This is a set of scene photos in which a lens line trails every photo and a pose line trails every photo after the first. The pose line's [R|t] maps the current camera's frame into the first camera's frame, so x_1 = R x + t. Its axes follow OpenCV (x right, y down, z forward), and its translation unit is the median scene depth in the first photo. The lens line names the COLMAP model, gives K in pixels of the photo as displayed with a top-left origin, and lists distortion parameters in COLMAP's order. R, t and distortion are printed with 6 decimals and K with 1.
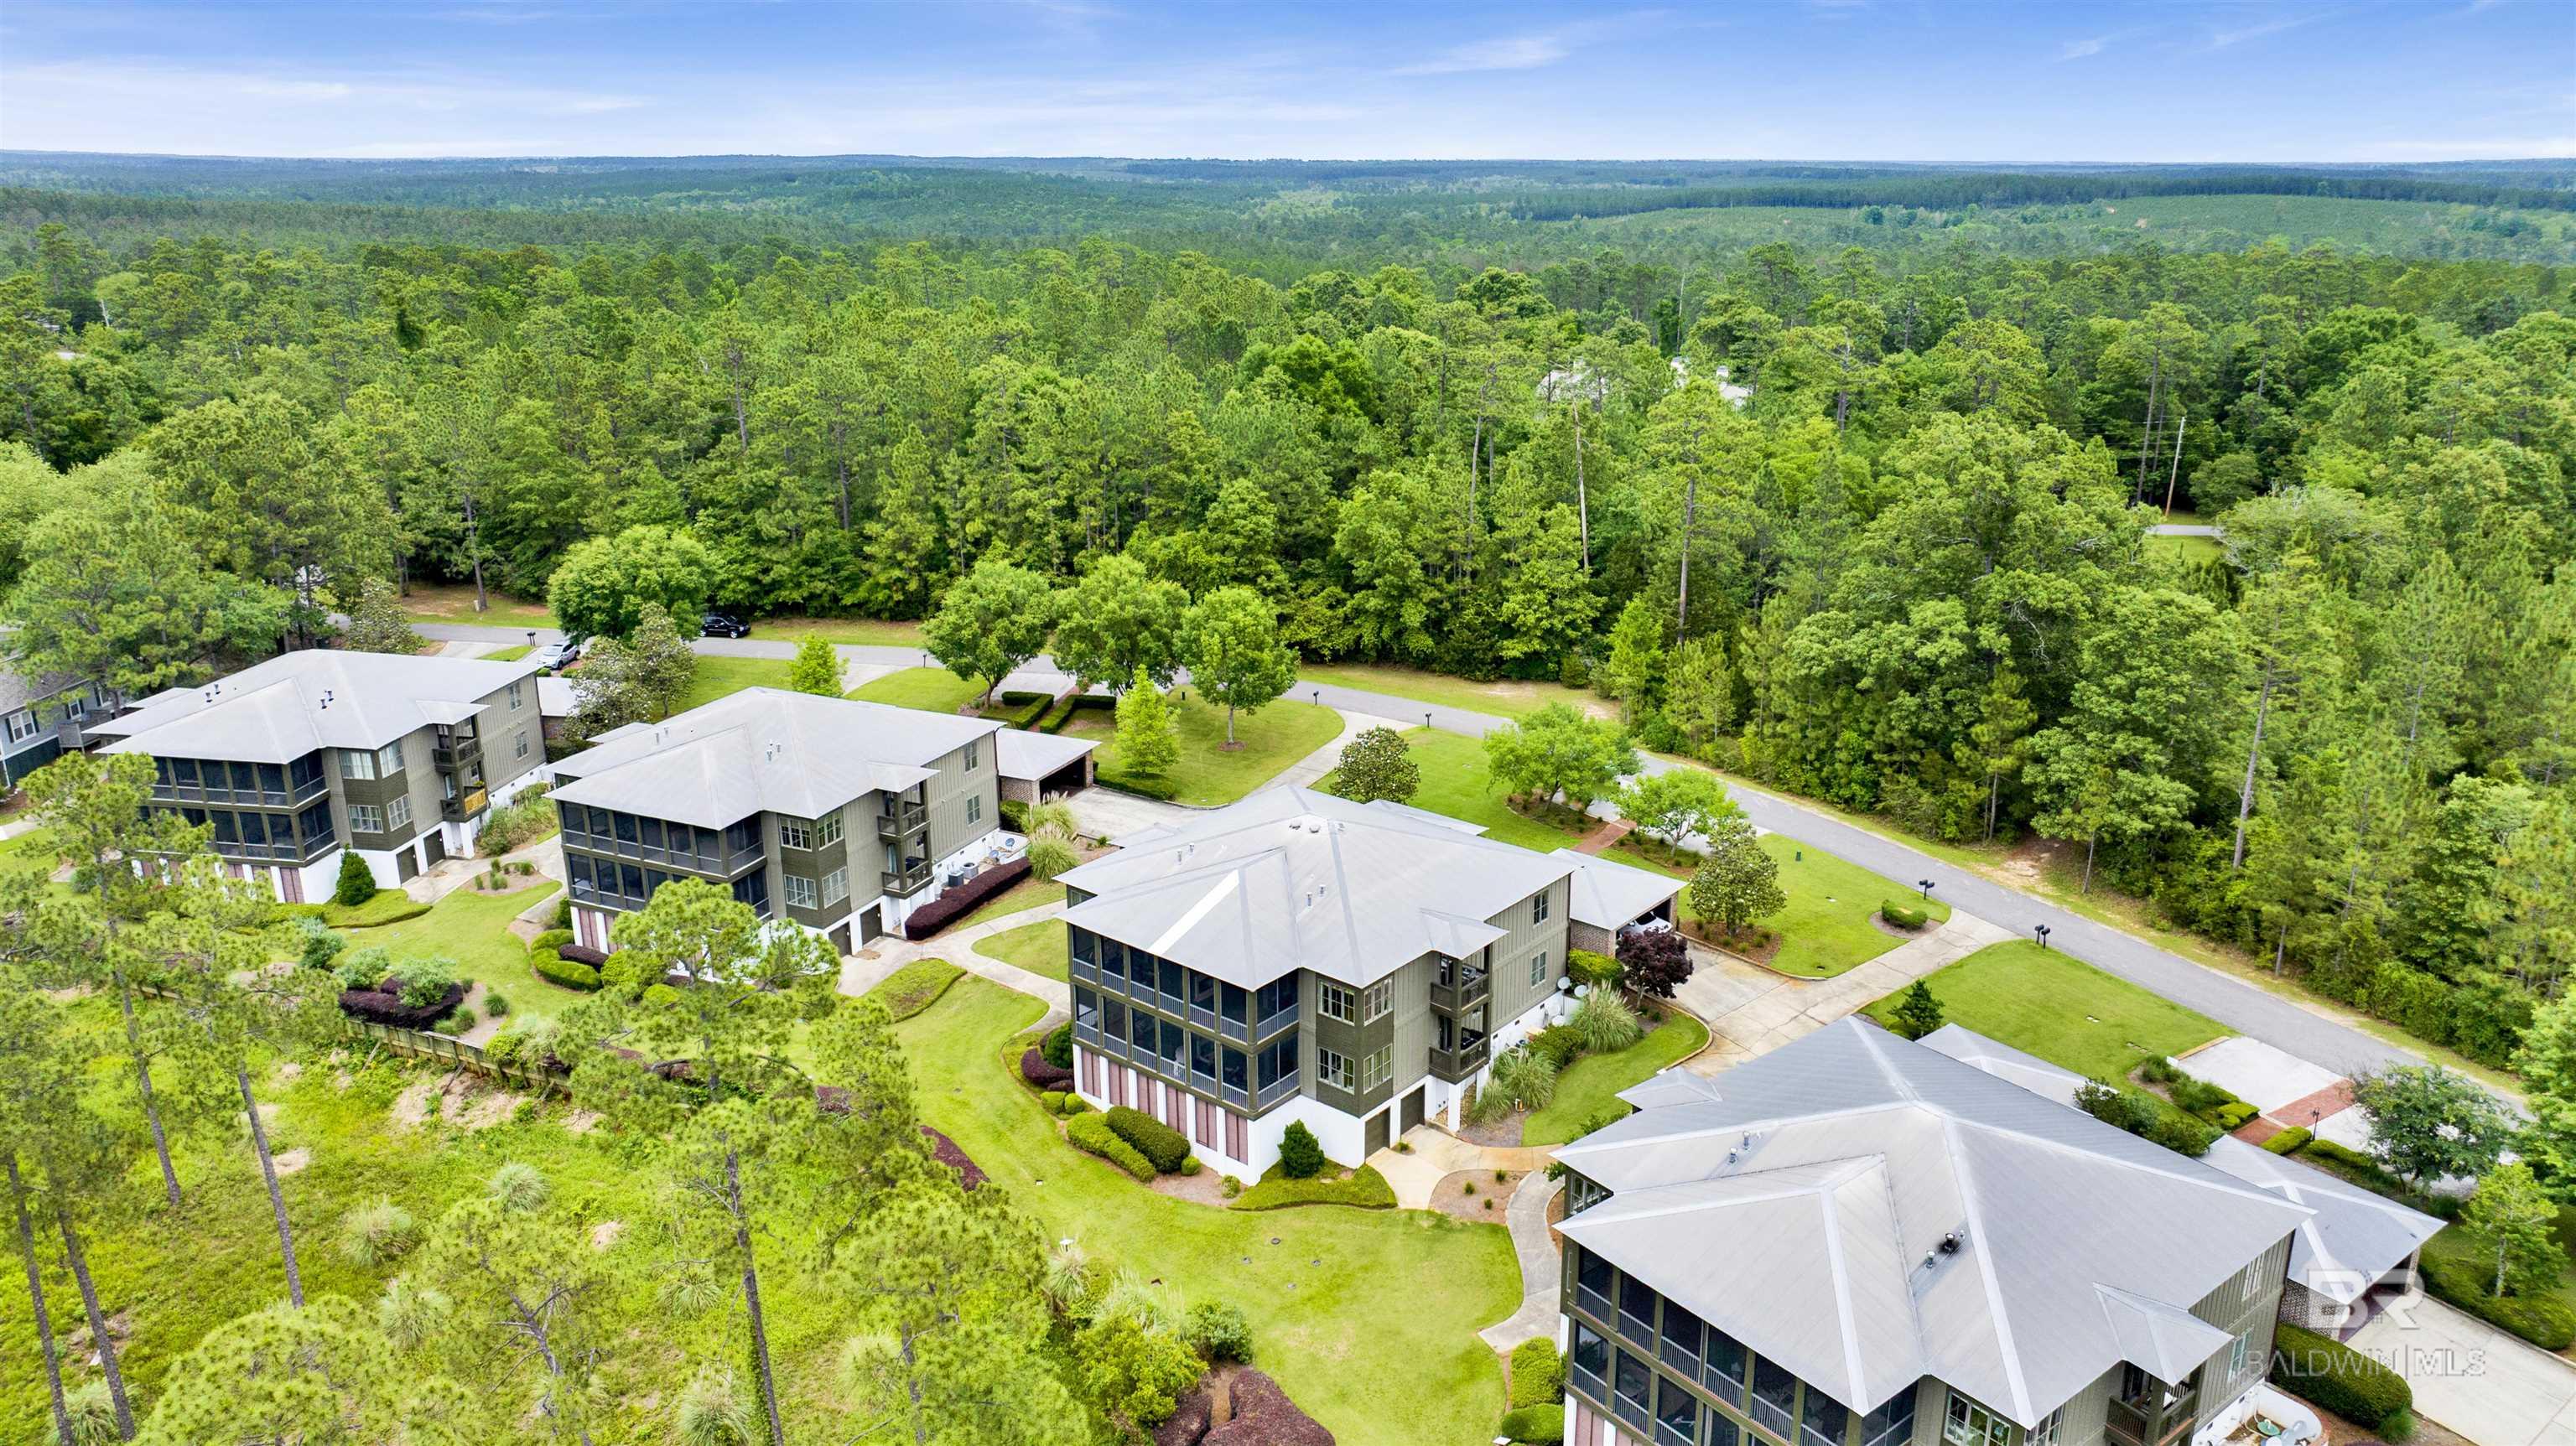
lens RADIAL K [[1841.4, 0, 1279.9], [0, 1841.4, 689.7], [0, 0, 1]] dist [-0.031331, -0.003008]
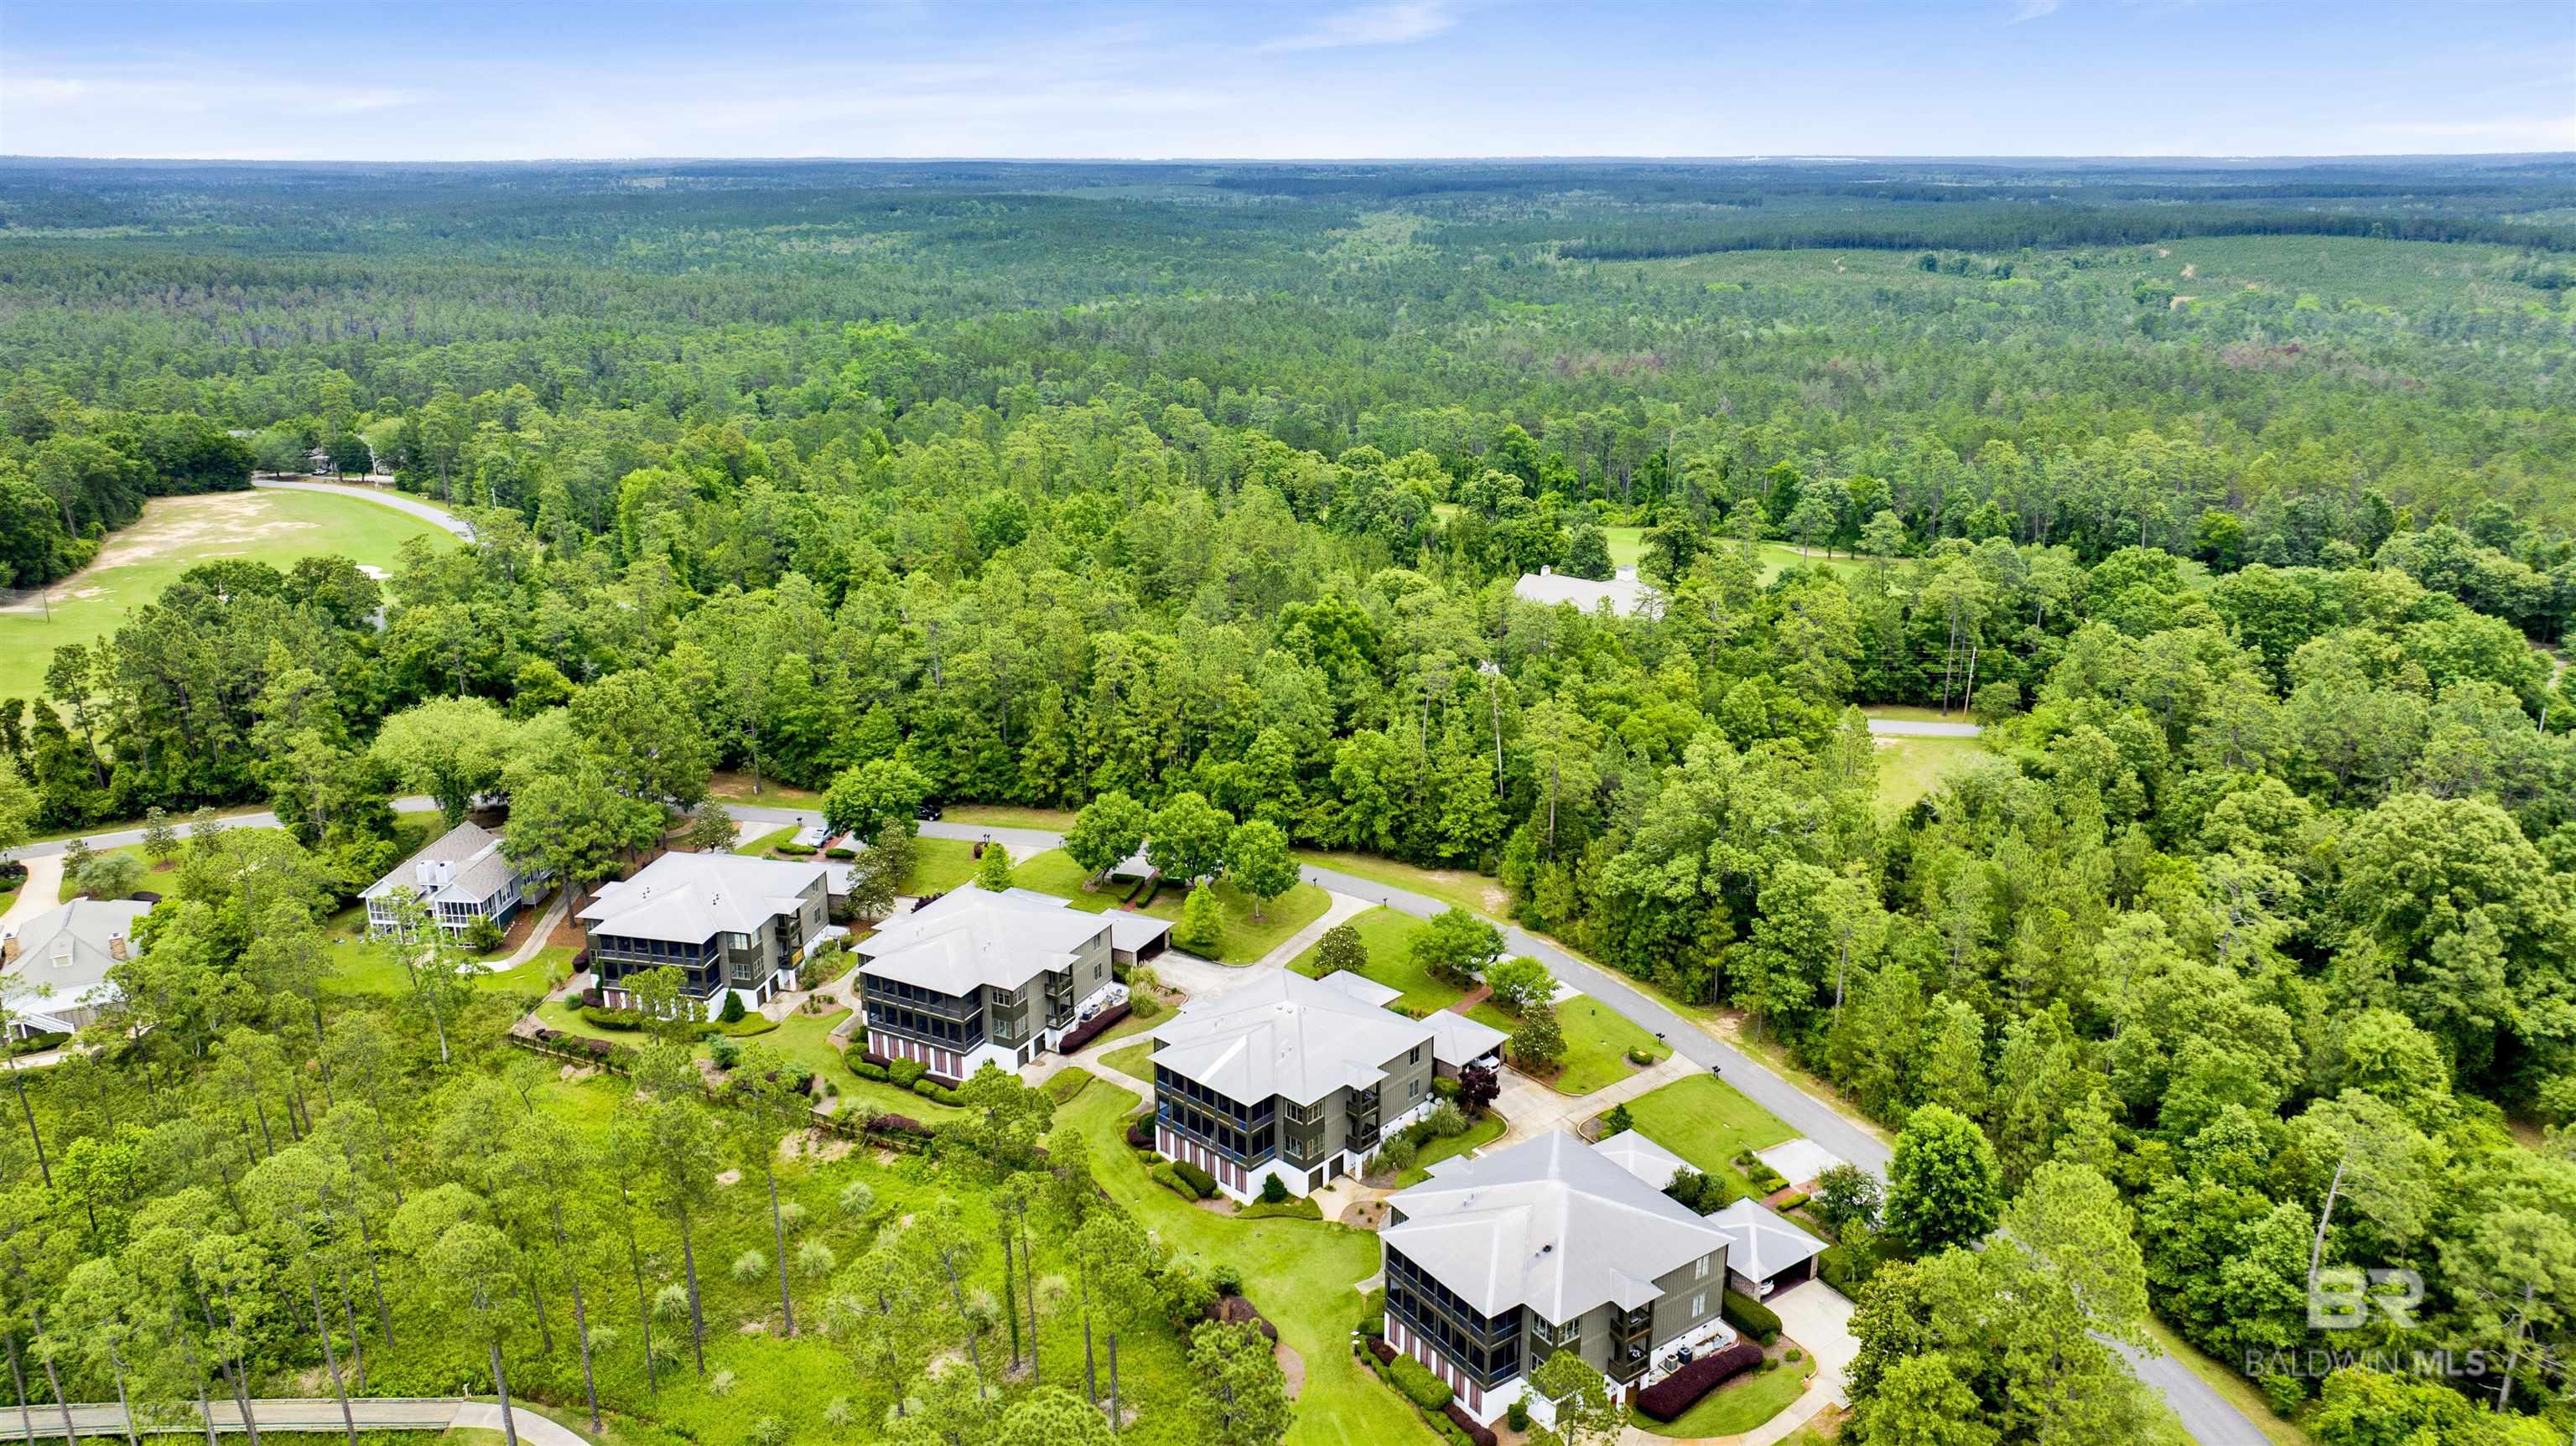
lens RADIAL K [[1825.5, 0, 1288.0], [0, 1825.5, 723.0], [0, 0, 1]] dist [-0.037940, 0.022336]
pose [[0.999085, 0.018064, -0.038768, 0.065840], [-0.017103, 0.999541, 0.024987, -0.203985], [0.039202, -0.024301, 0.998936, -0.638982]]
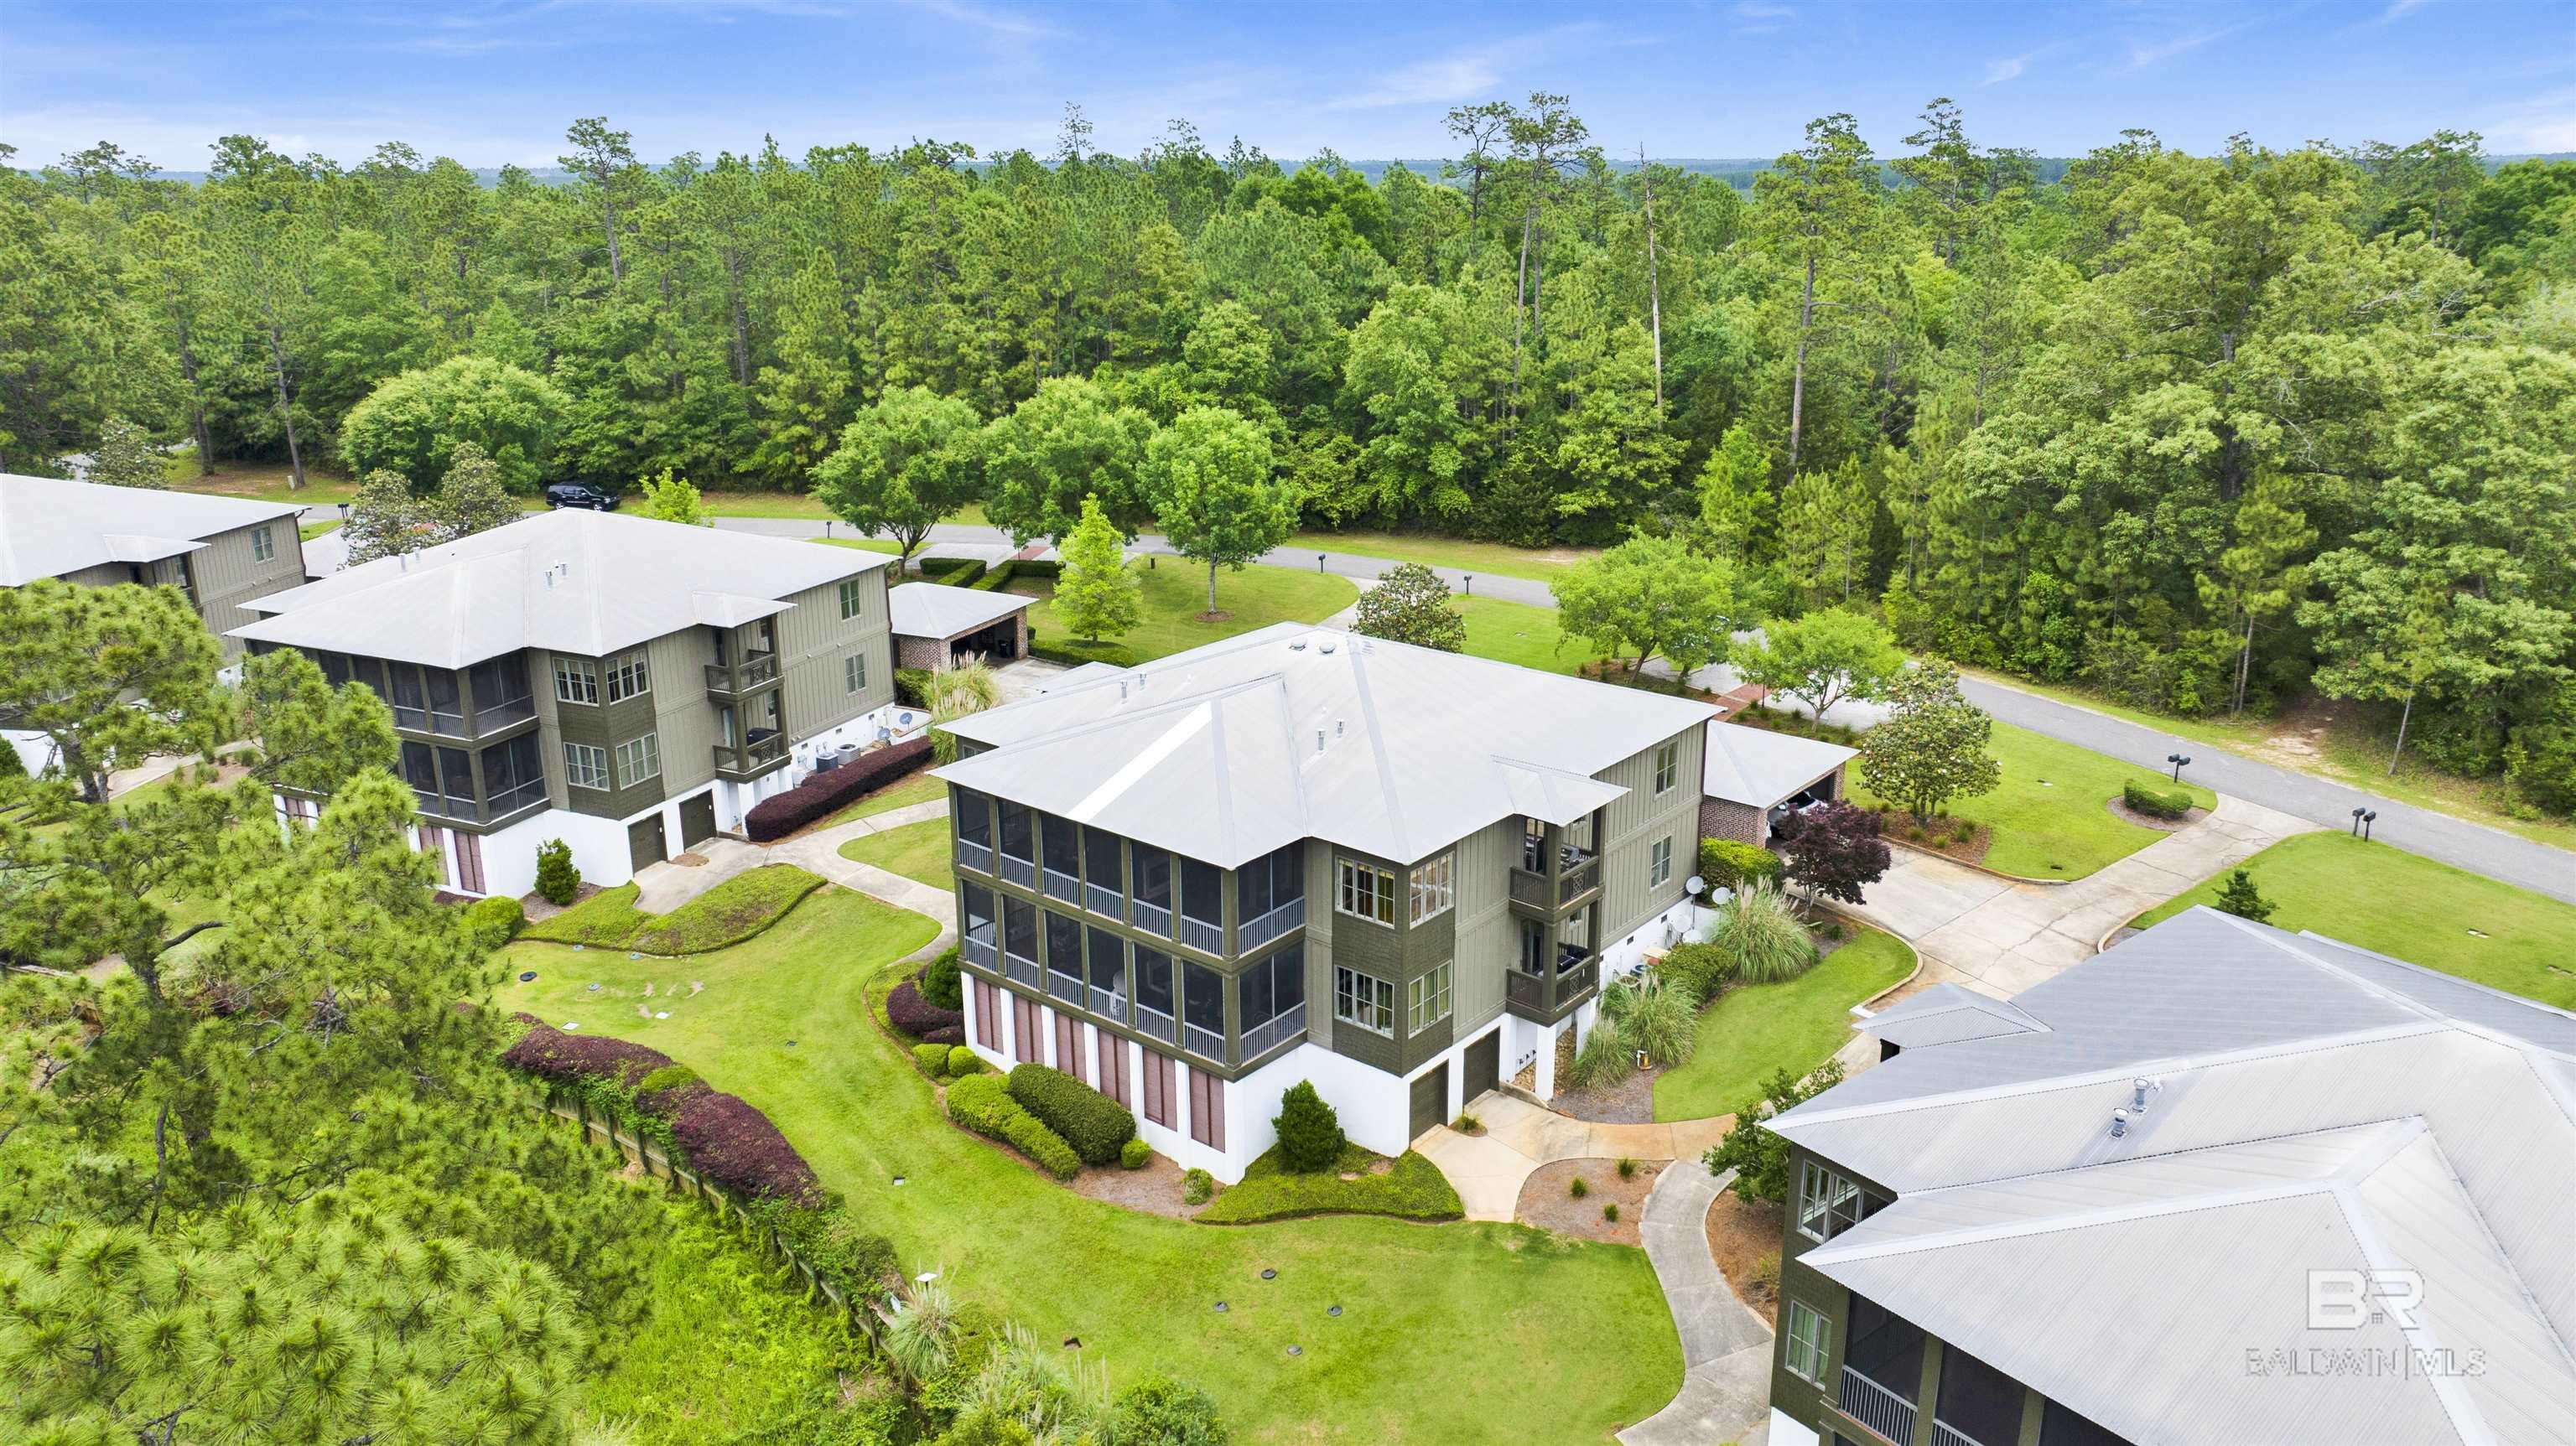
lens RADIAL K [[1825.5, 0, 1288.0], [0, 1825.5, 723.0], [0, 0, 1]] dist [-0.037940, 0.022336]
pose [[0.999980, -0.003882, 0.004995, 0.001176], [0.003814, 0.999899, 0.013664, 0.075513], [-0.005047, -0.013644, 0.999894, 0.276243]]
